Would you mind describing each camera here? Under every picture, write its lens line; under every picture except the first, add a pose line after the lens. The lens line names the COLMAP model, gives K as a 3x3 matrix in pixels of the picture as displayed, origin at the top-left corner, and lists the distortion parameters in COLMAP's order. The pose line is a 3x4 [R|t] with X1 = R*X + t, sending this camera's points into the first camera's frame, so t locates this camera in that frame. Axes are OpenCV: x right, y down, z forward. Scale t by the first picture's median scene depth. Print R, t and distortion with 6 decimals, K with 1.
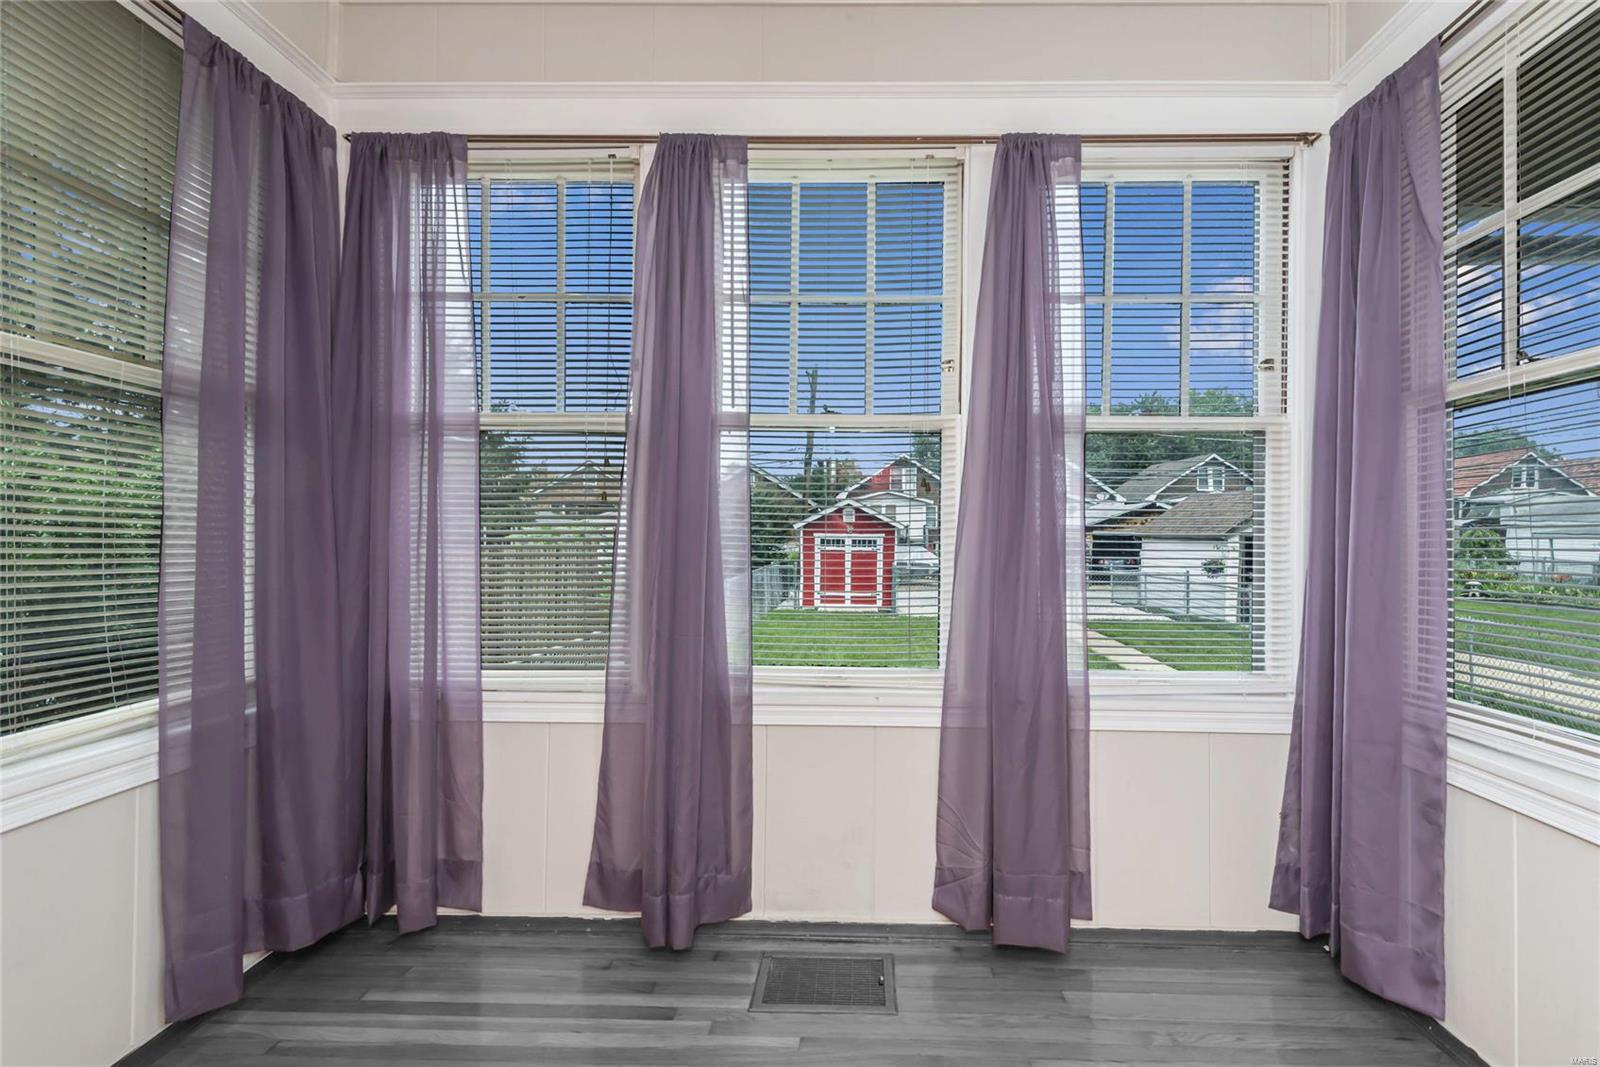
lens RADIAL K [[780.0, 0, 832.5], [0, 780.0, 522.7], [0, 0, 1]] dist [0.015872, -0.005539]
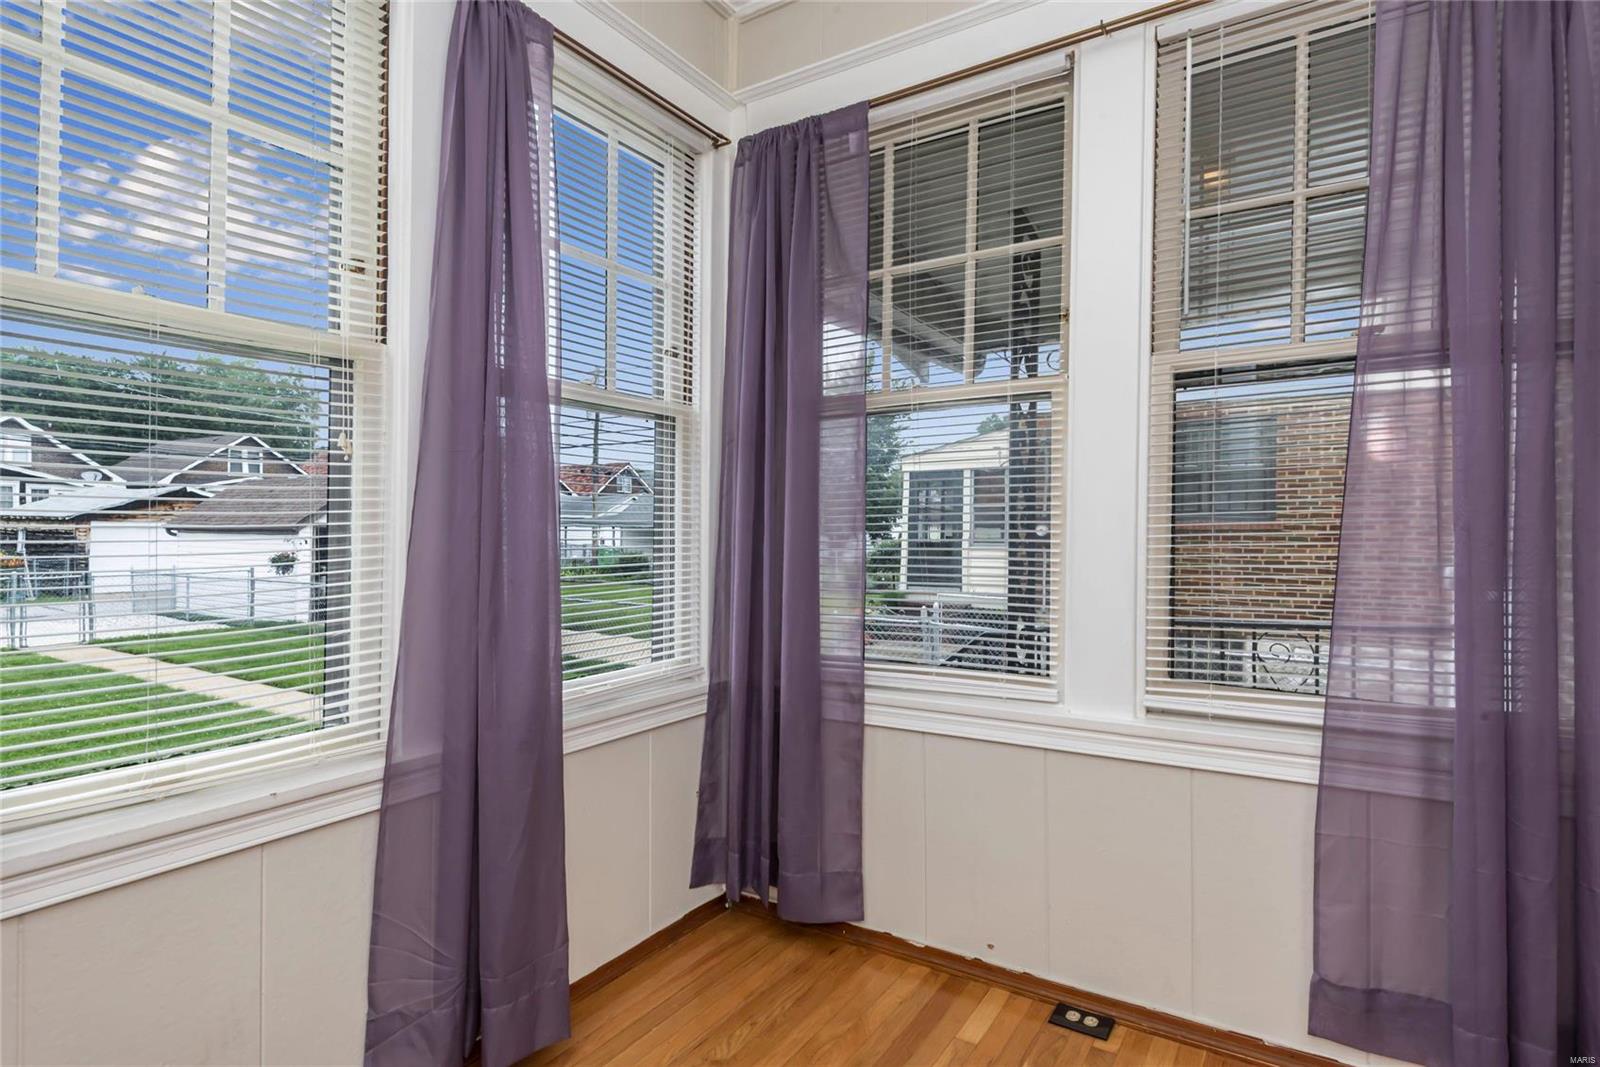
lens RADIAL K [[823.6, 0, 784.3], [0, 823.6, 530.2], [0, 0, 1]] dist [0.015734, -0.000261]
pose [[0.516940, -0.006268, 0.855999, -0.291968], [-0.011761, 0.999827, 0.014424, 0.010364], [-0.855941, -0.017524, 0.516777, 0.354188]]
